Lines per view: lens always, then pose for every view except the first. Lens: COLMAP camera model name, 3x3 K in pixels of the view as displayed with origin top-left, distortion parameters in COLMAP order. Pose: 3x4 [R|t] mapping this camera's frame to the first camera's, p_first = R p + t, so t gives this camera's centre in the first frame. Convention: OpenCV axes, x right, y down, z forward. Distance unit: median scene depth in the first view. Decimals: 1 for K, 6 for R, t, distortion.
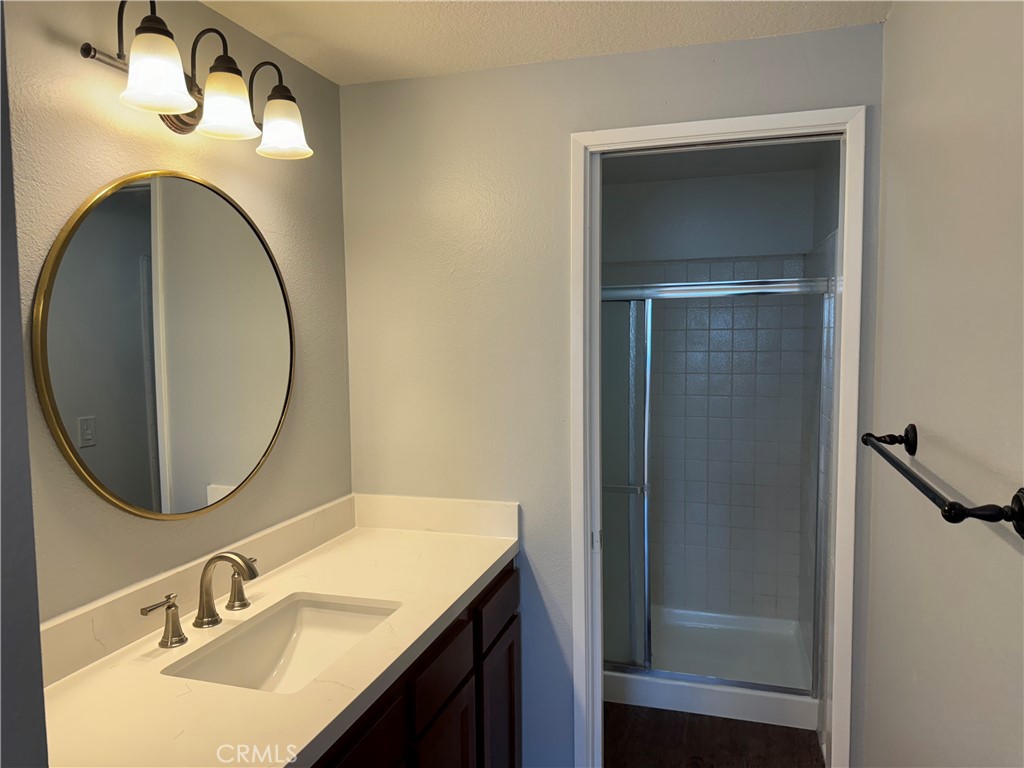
lens RADIAL K [[722.2, 0, 512.0], [0, 722.2, 384.0], [0, 0, 1]] dist [-0.003123, -0.001869]
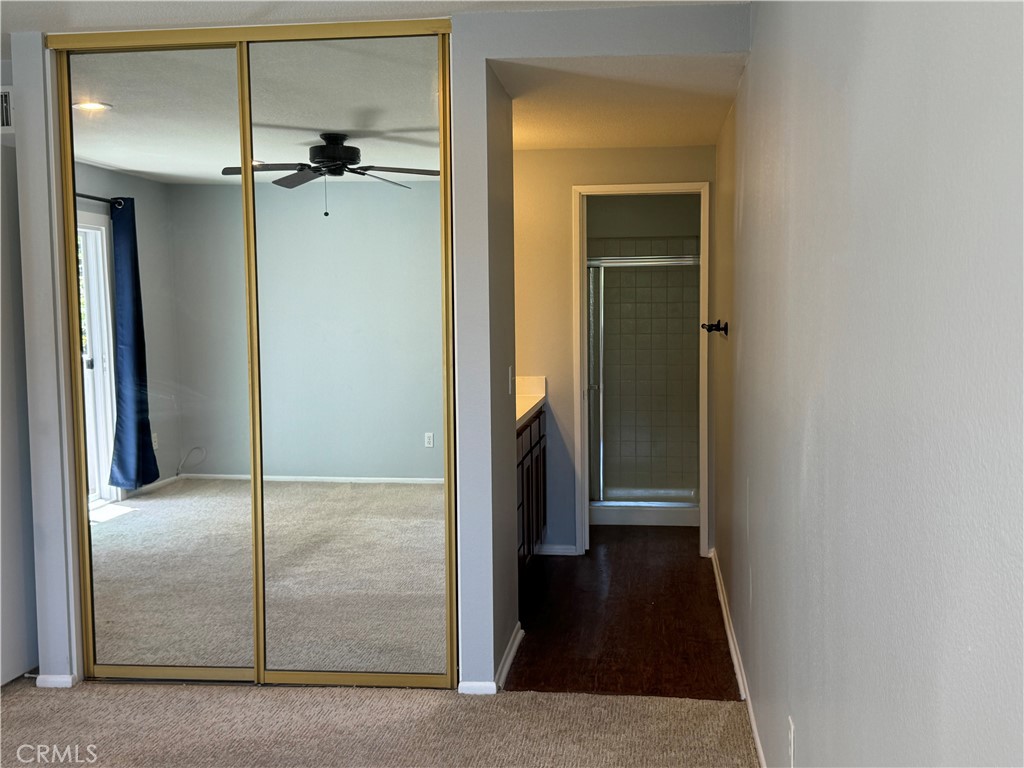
lens RADIAL K [[1117.7, 0, 512.0], [0, 1117.7, 384.0], [0, 0, 1]] dist [0.122688, -0.264711]
pose [[0.985014, -0.015147, 0.171809, -0.581540], [0.015187, 0.999884, 0.001080, 0.180718], [-0.171805, 0.001546, 0.985130, -1.886803]]
